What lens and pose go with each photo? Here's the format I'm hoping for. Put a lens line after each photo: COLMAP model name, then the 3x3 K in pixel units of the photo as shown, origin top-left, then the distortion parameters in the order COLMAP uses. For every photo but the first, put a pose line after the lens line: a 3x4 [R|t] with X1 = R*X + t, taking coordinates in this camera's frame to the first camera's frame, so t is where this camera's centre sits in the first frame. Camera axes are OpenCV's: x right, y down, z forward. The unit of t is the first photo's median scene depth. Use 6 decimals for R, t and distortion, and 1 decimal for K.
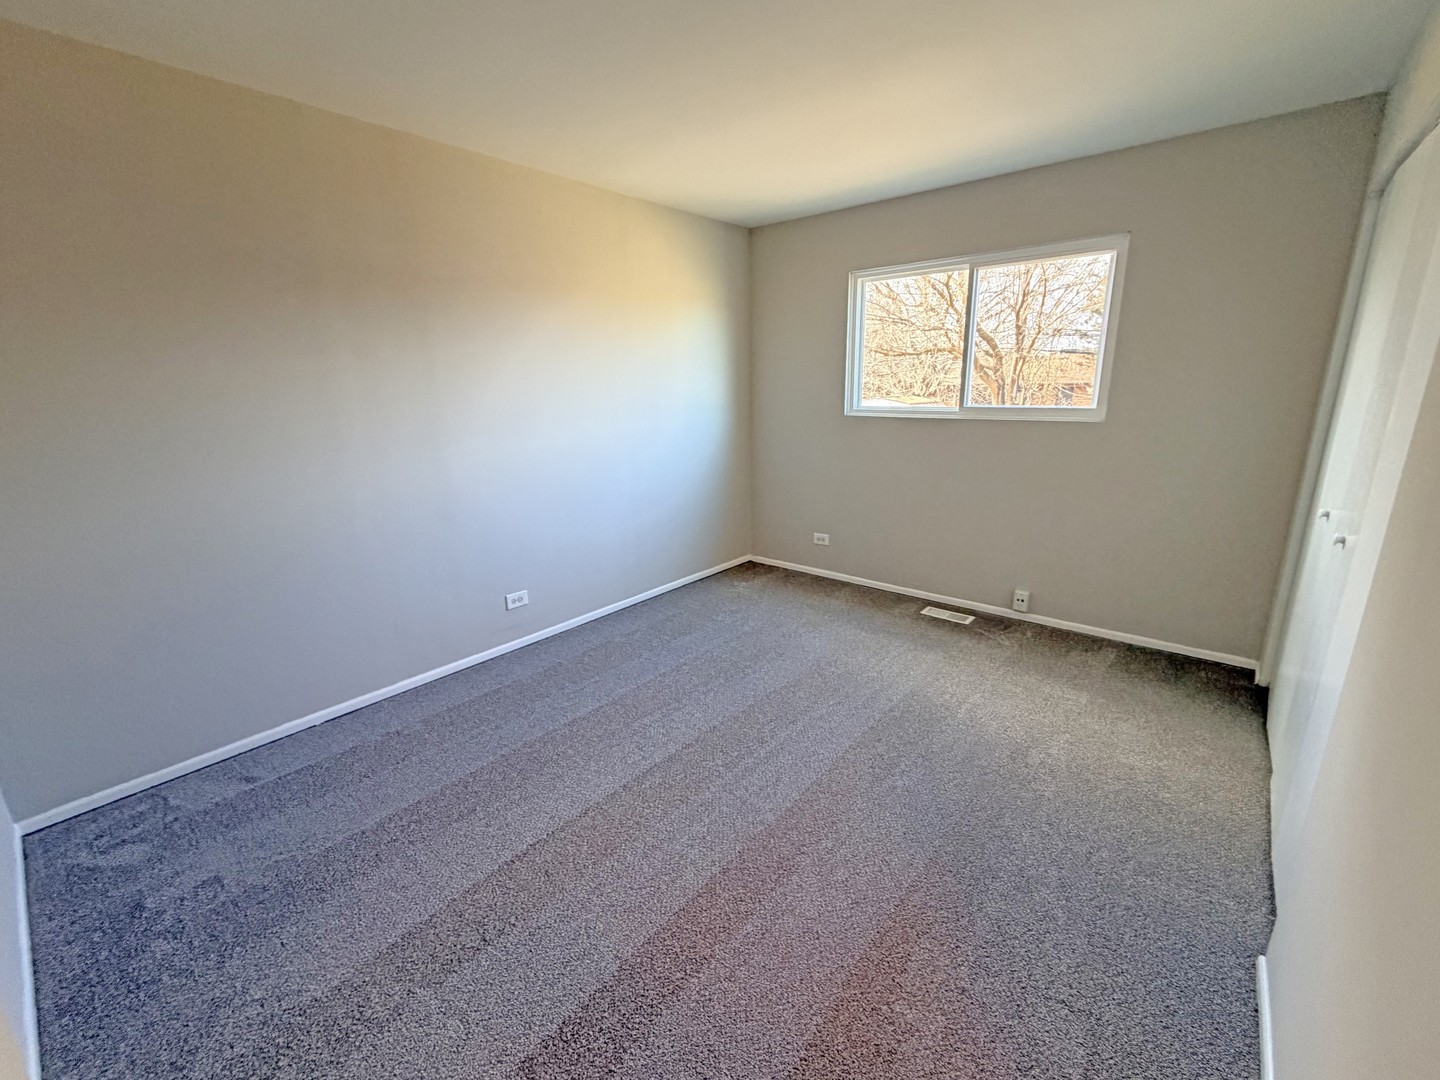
lens RADIAL K [[605.6, 0, 720.0], [0, 605.6, 540.0], [0, 0, 1]] dist [-0.001016, 0.000012]
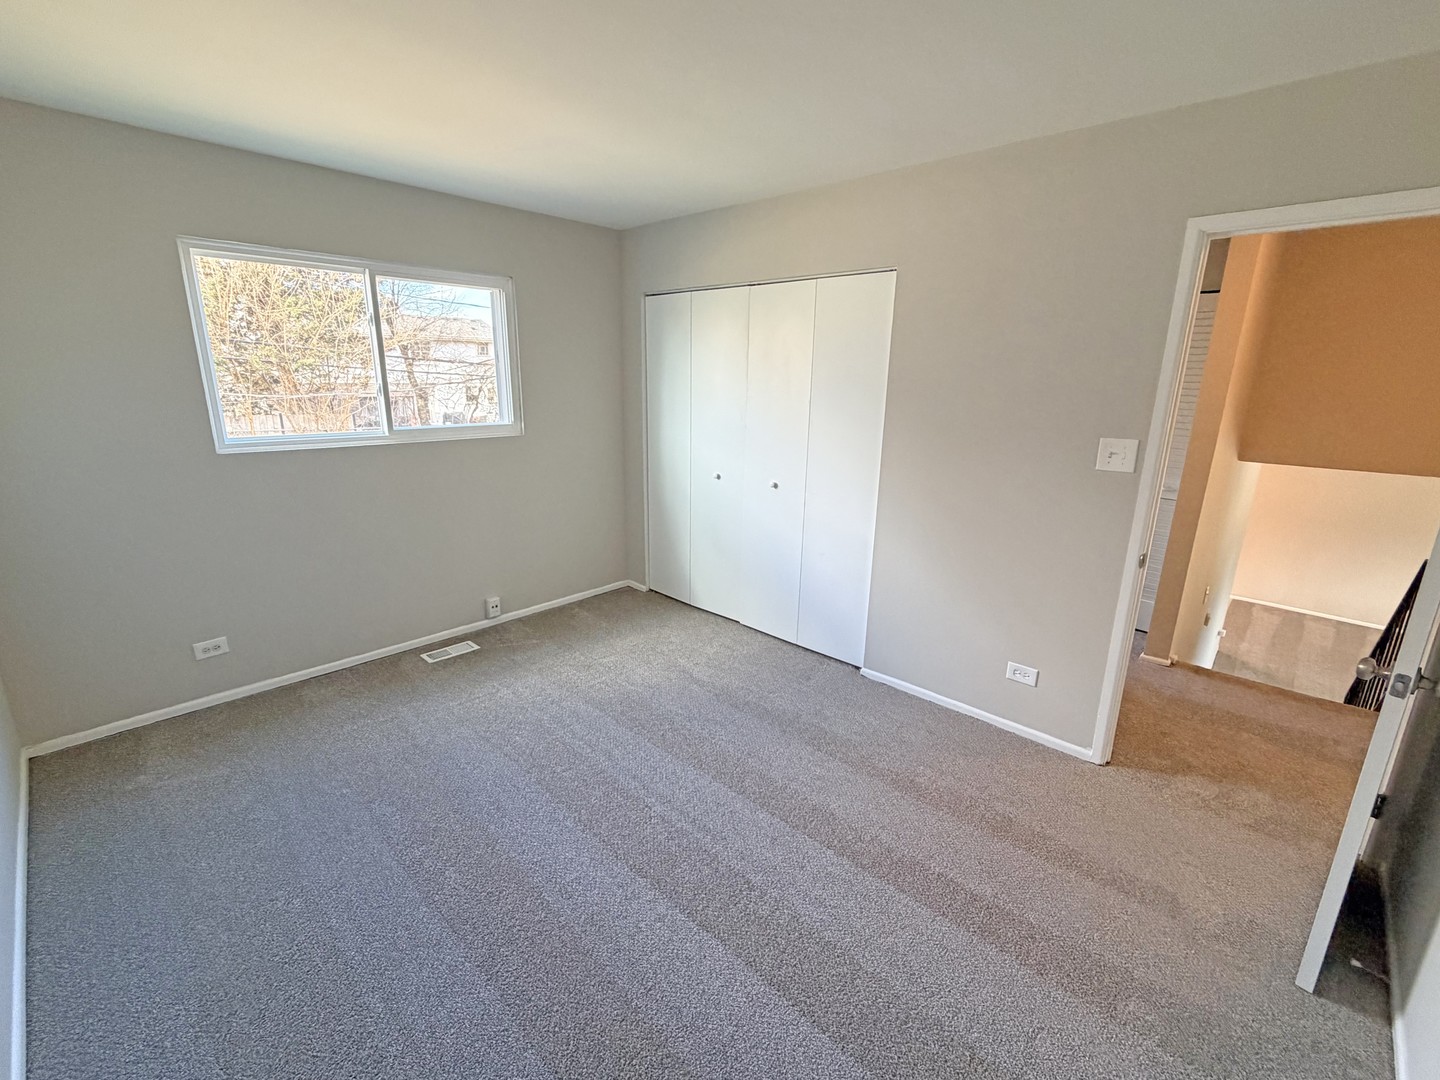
lens RADIAL K [[605.6, 0, 720.0], [0, 605.6, 540.0], [0, 0, 1]] dist [-0.001016, 0.000012]
pose [[0.068230, -0.232092, 0.970298, -0.472587], [0.250530, 0.945386, 0.208517, -0.131572], [-0.965701, 0.228862, 0.122649, 0.460807]]
